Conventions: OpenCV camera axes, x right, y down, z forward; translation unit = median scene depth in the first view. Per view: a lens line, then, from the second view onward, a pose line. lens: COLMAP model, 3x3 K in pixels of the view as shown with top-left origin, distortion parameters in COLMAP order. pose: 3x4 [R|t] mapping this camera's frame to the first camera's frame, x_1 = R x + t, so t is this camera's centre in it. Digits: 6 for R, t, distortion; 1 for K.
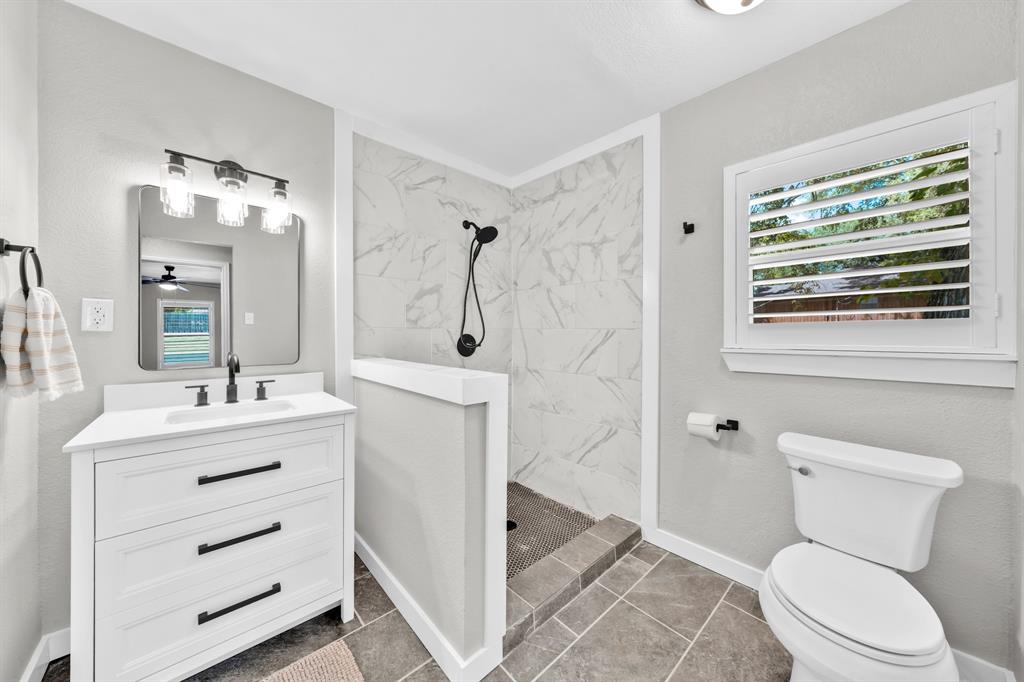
lens RADIAL K [[334.6, 0, 505.6], [0, 334.6, 333.6], [0, 0, 1]] dist [0.000930, -0.000067]
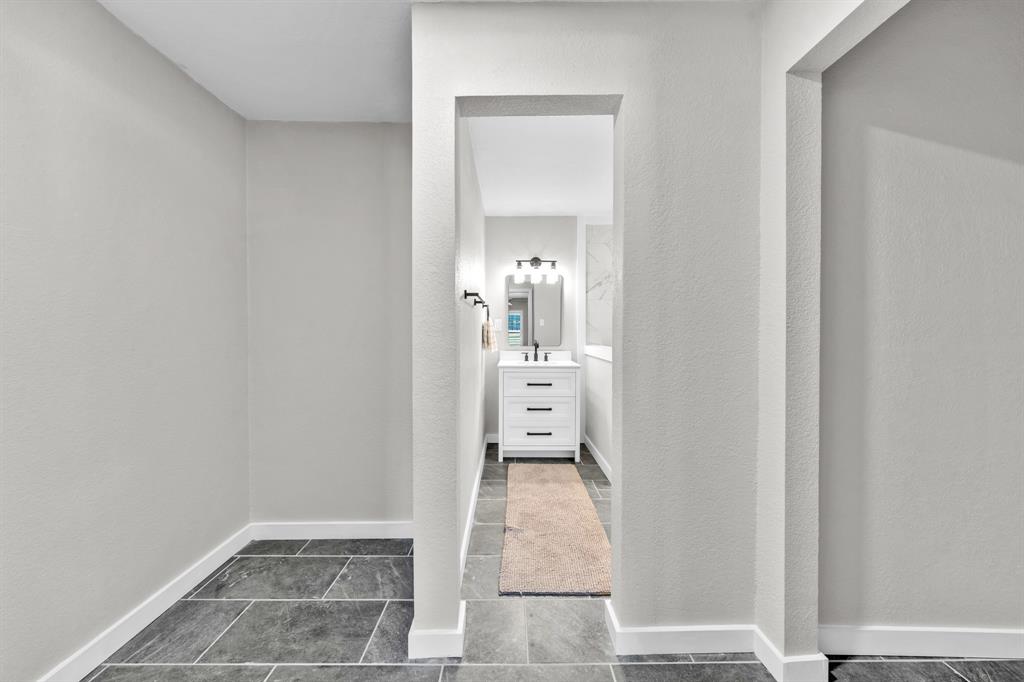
lens RADIAL K [[334.6, 0, 512.4], [0, 334.6, 332.8], [0, 0, 1]] dist [0.000930, -0.000067]
pose [[0.737018, 0.008920, -0.675814, 0.637228], [-0.000684, 0.999922, 0.012452, -0.020426], [0.675872, -0.008716, 0.736967, -0.828845]]
